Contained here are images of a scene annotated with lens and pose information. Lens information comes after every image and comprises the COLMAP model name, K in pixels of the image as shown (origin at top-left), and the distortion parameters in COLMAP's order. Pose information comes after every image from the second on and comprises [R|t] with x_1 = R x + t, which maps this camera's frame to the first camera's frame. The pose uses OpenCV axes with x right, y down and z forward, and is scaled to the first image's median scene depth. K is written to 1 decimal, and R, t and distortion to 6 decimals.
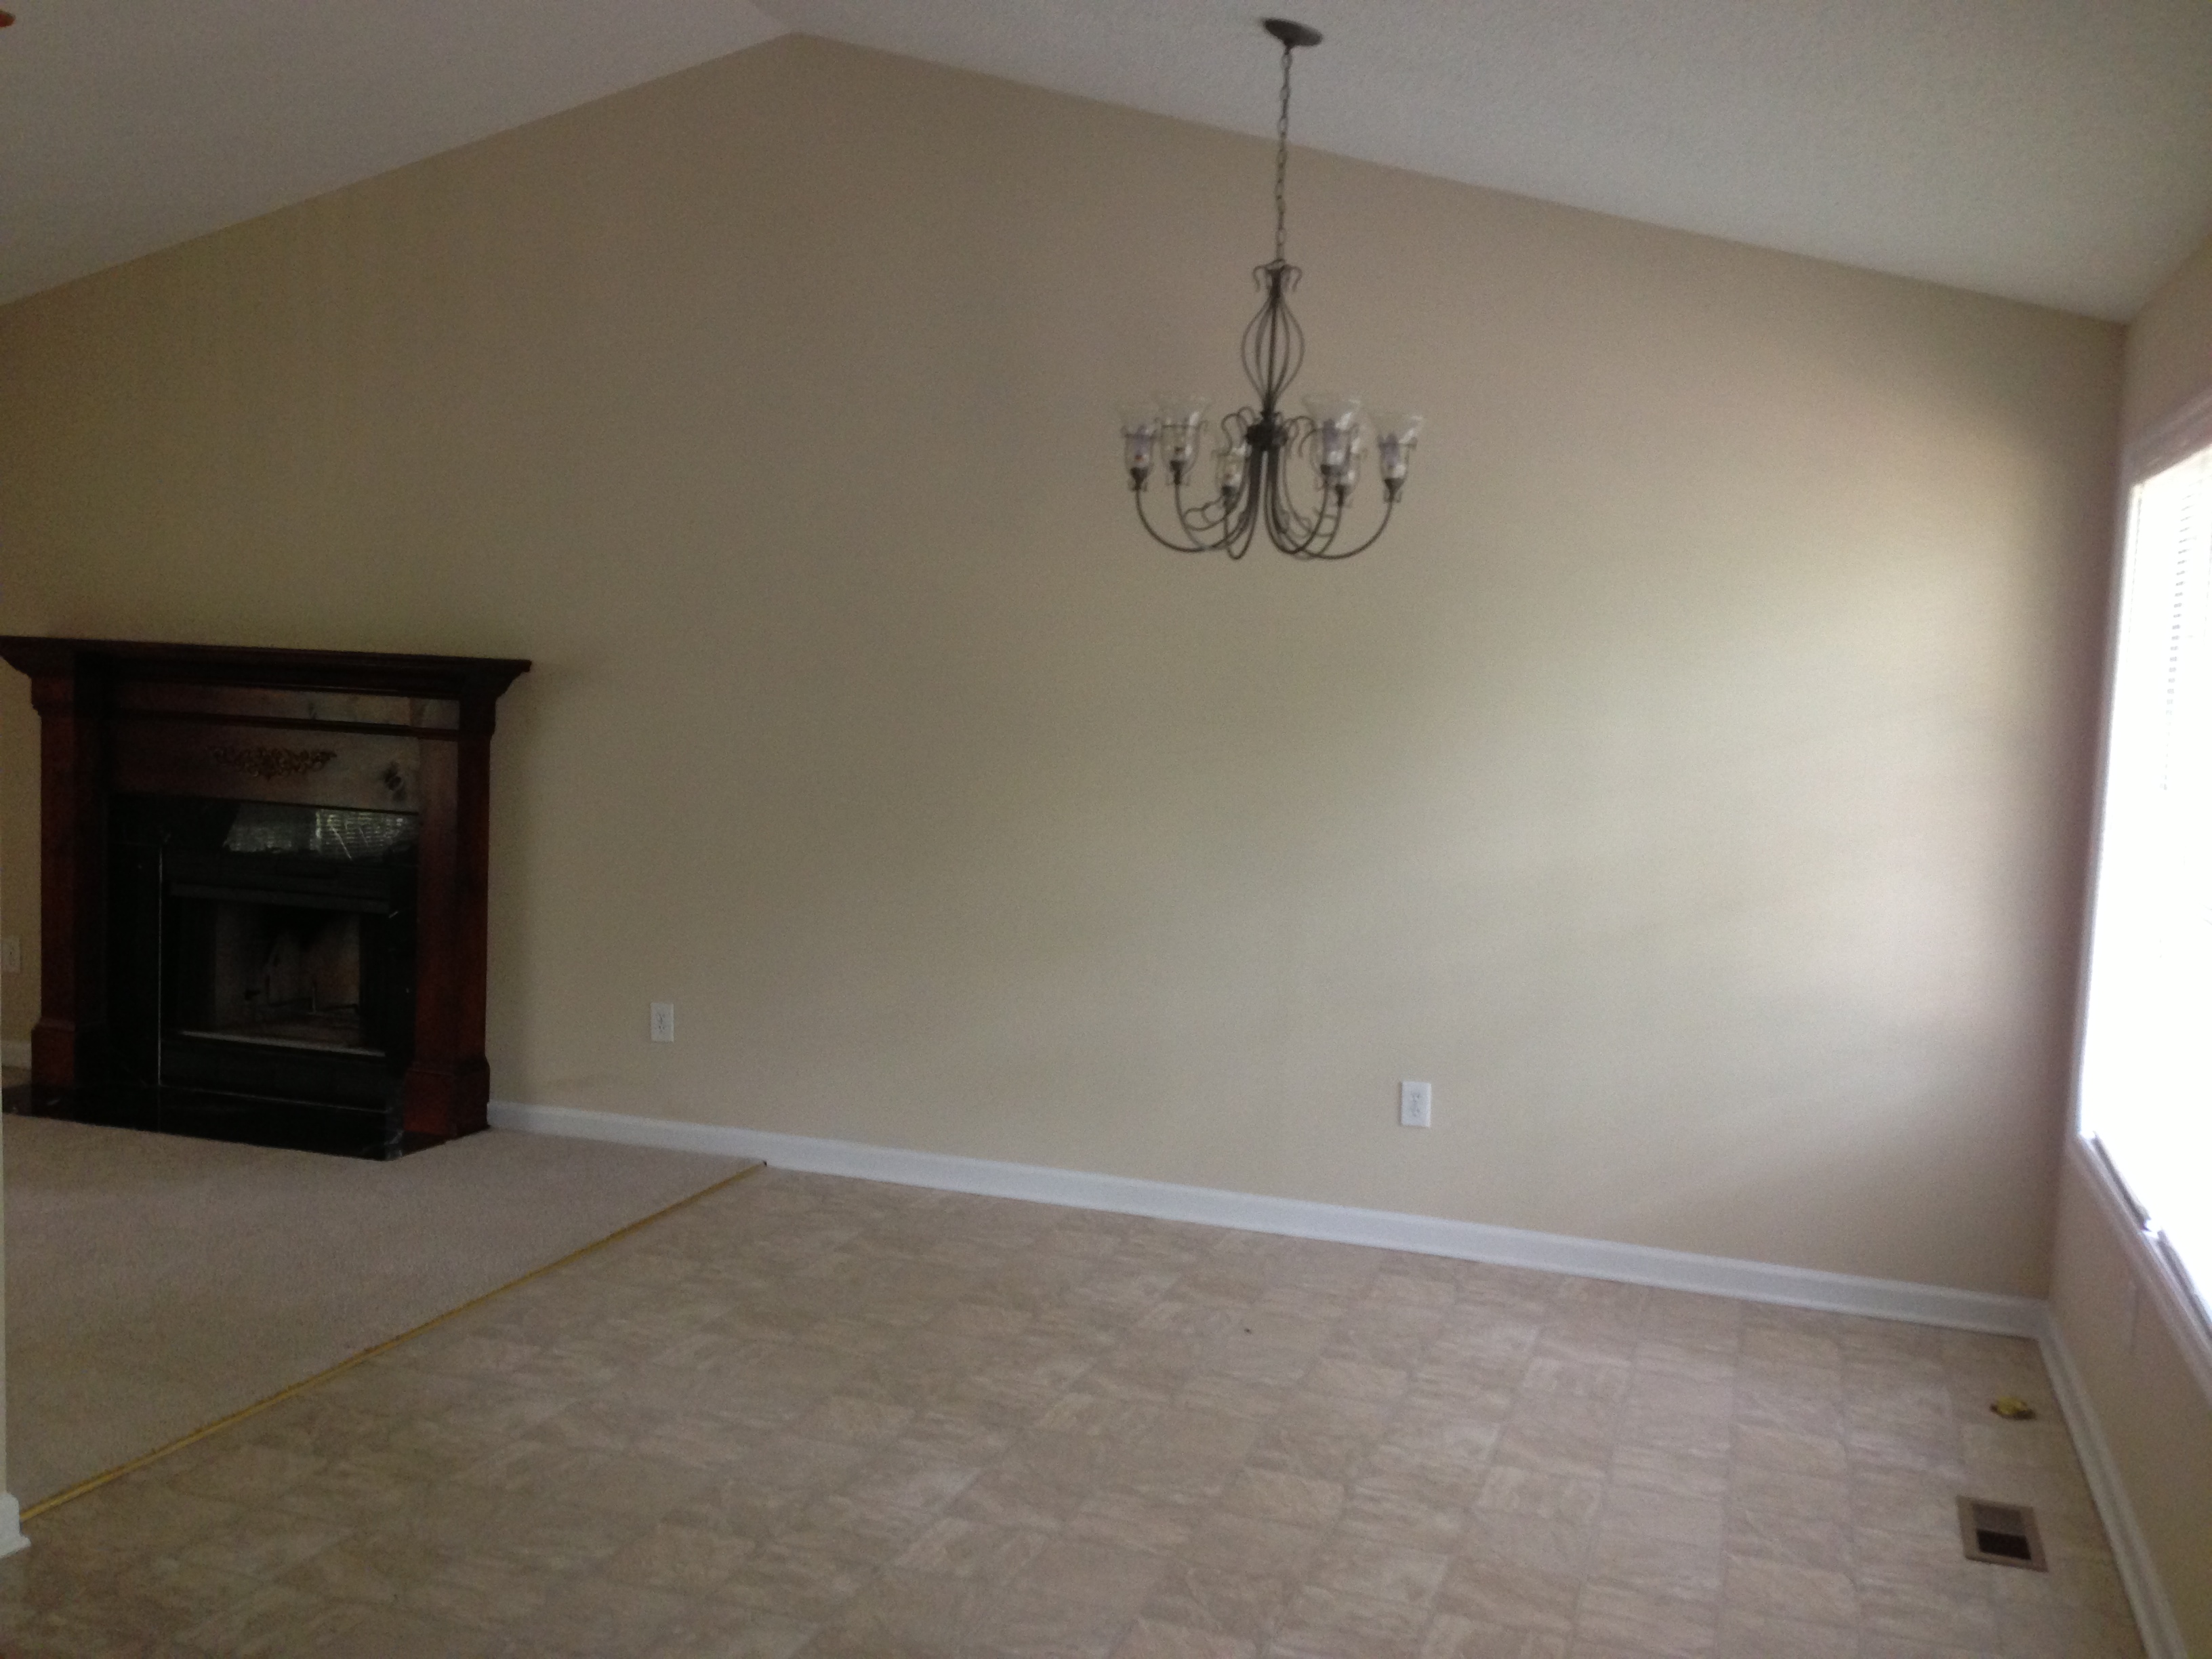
lens RADIAL K [[2015.3, 0, 1106.0], [0, 2015.3, 829.5], [0, 0, 1]] dist [0.130447, -0.222850]
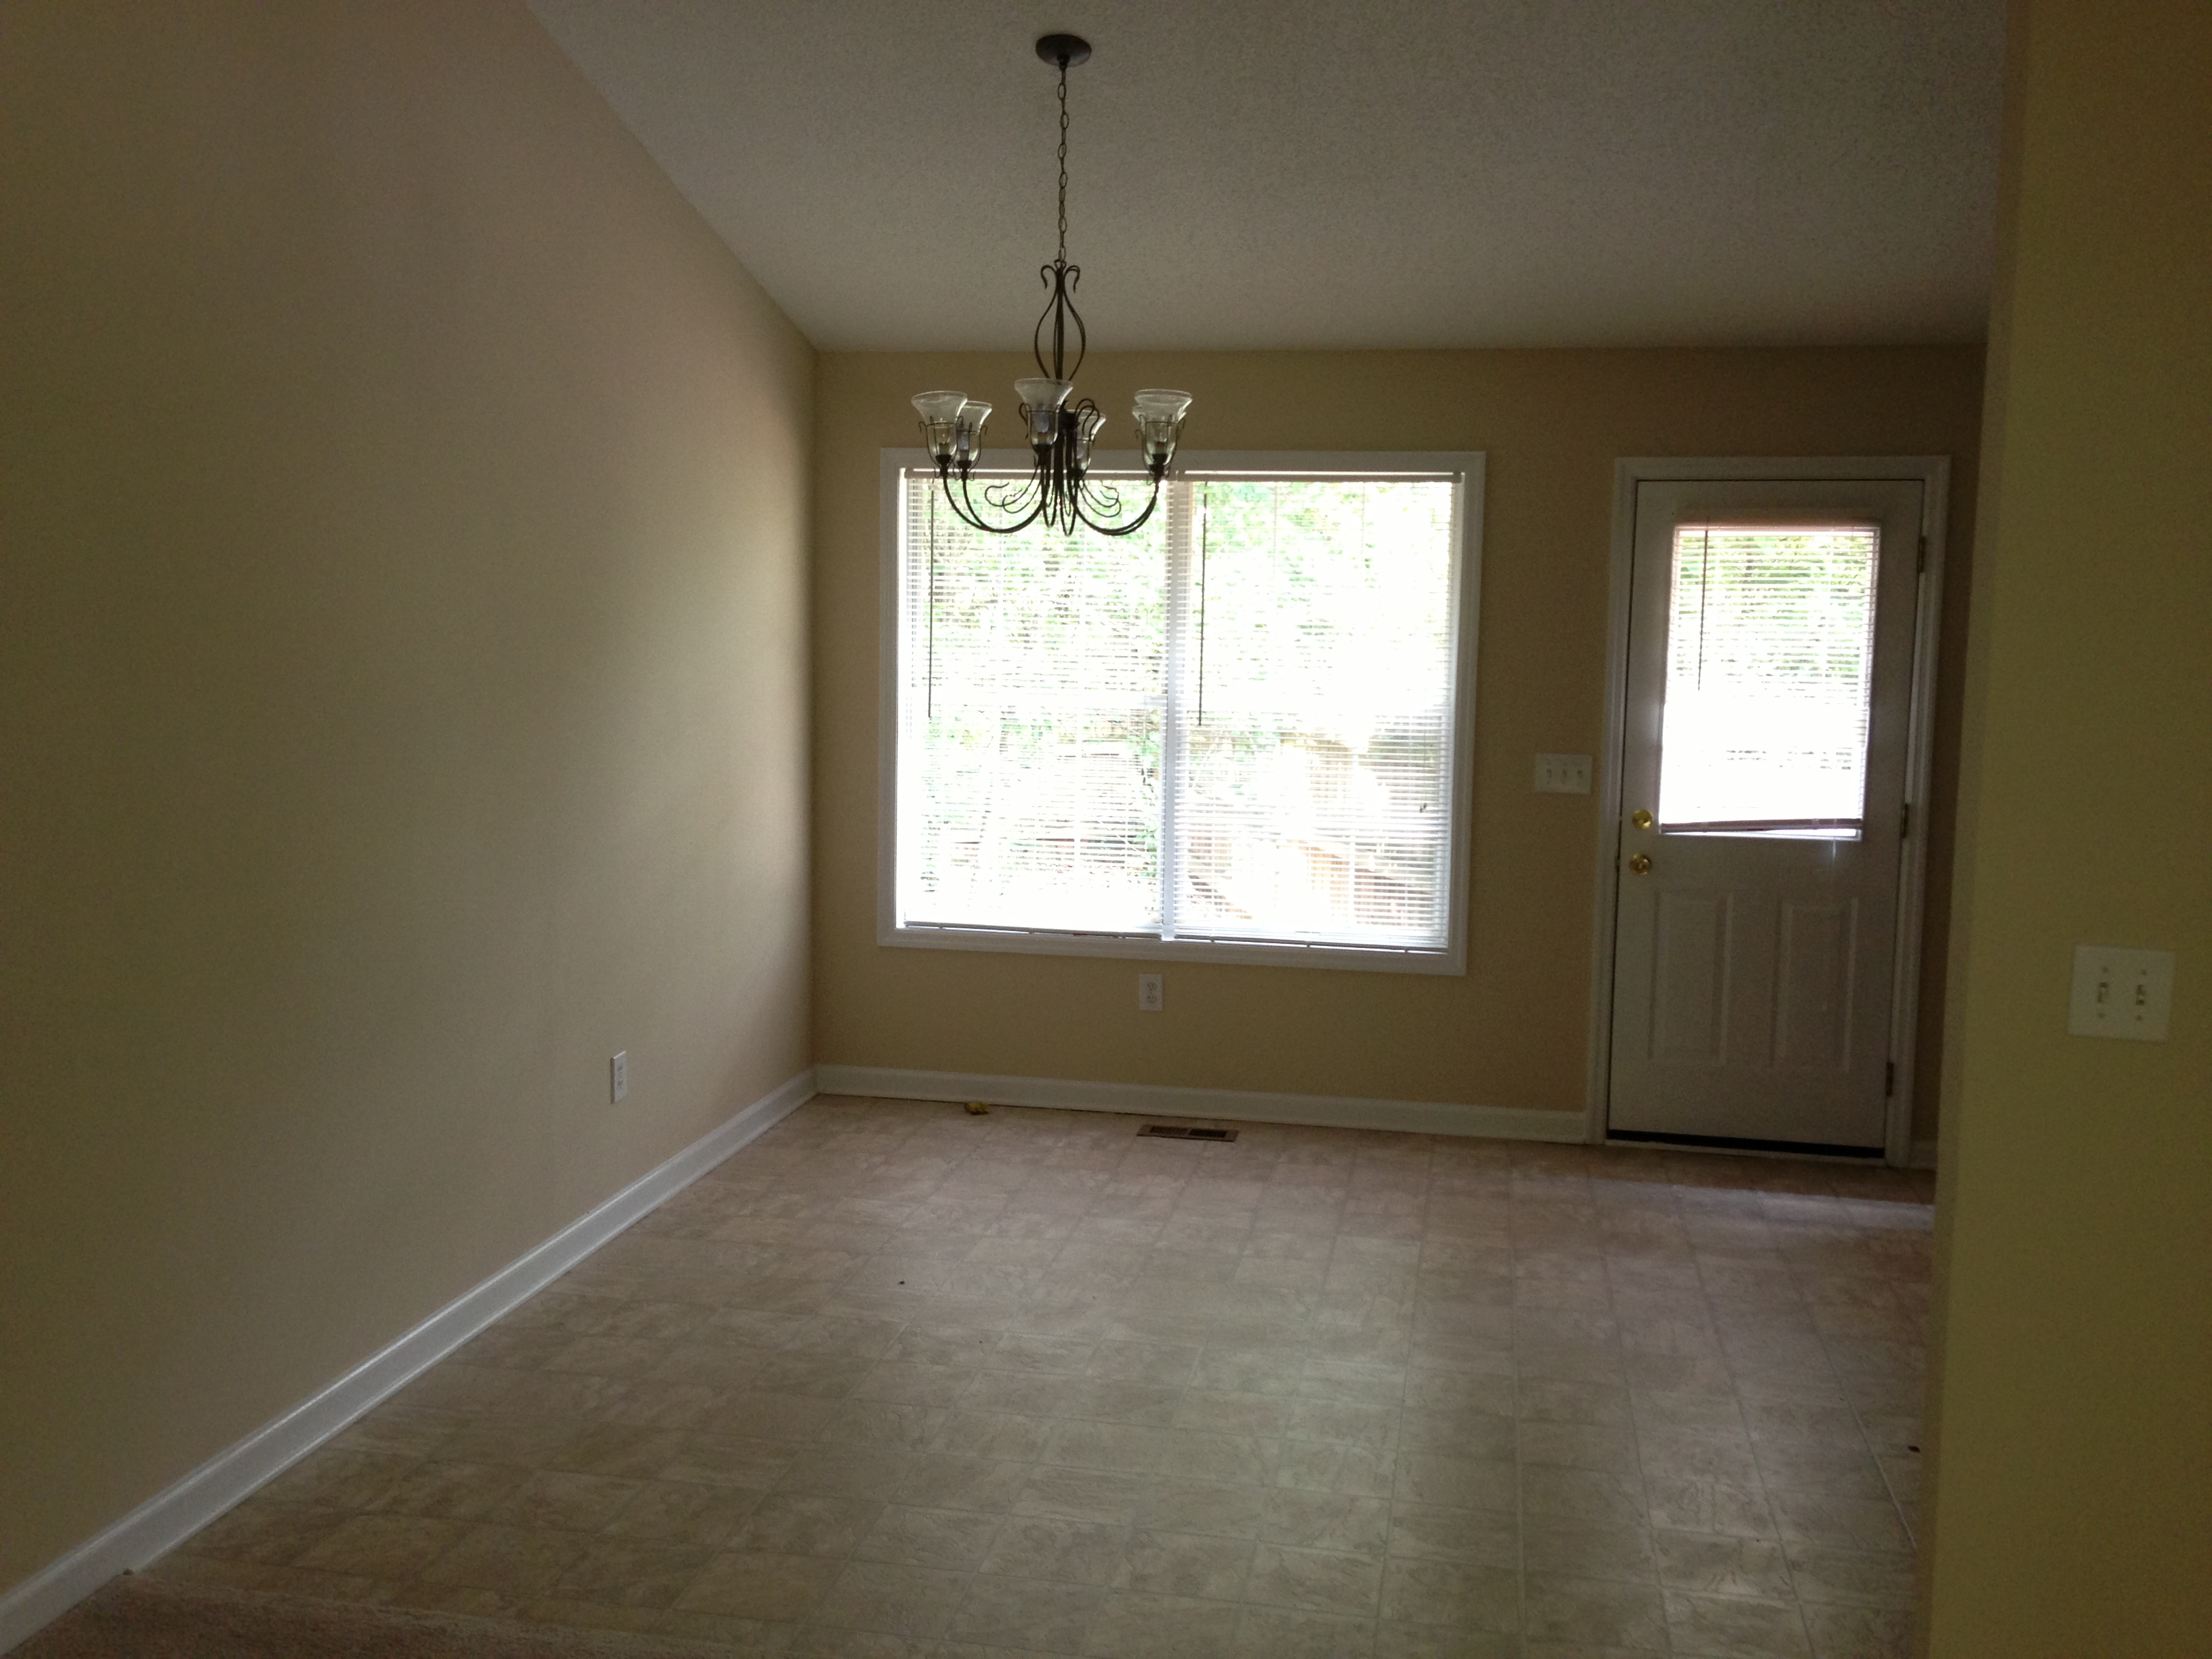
lens RADIAL K [[2037.0, 0, 1149.3], [0, 2037.0, 823.8], [0, 0, 1]] dist [0.144003, -0.203057]
pose [[-0.146044, -0.148463, 0.978075, -0.984655], [0.058203, 0.985673, 0.158307, -0.145914], [-0.987564, 0.080047, -0.135311, 1.060977]]
